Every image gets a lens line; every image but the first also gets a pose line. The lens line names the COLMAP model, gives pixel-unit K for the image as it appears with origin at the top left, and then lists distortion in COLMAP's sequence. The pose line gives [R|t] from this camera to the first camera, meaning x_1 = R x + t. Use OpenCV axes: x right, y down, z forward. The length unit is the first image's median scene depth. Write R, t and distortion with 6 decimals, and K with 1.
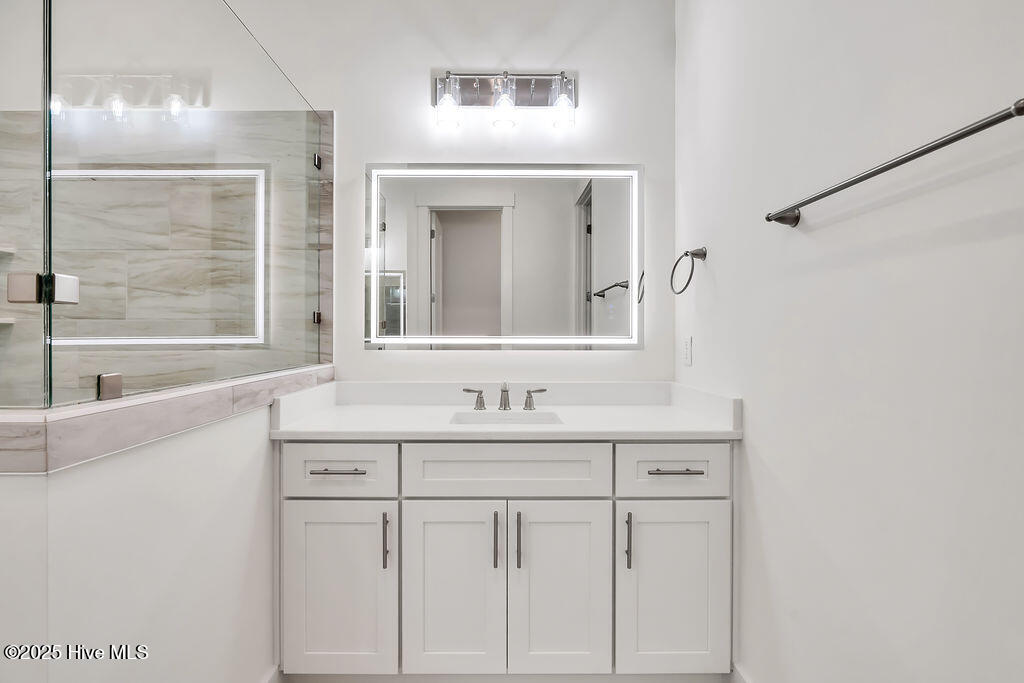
lens RADIAL K [[467.5, 0, 514.9], [0, 467.5, 342.2], [0, 0, 1]] dist [0.003472, 0.000589]
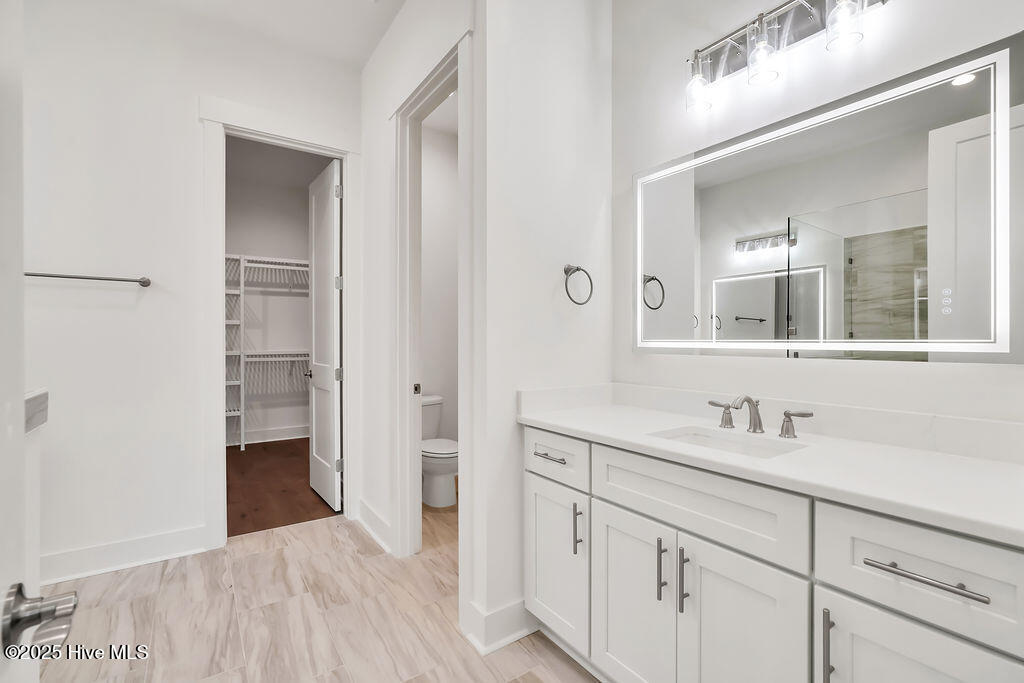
lens RADIAL K [[467.5, 0, 522.6], [0, 467.5, 343.1], [0, 0, 1]] dist [0.003472, 0.000589]
pose [[0.550184, -0.007086, -0.835014, 0.551081], [-0.003304, 0.999938, -0.010662, -0.000619], [0.835037, 0.008625, 0.550126, 0.273544]]
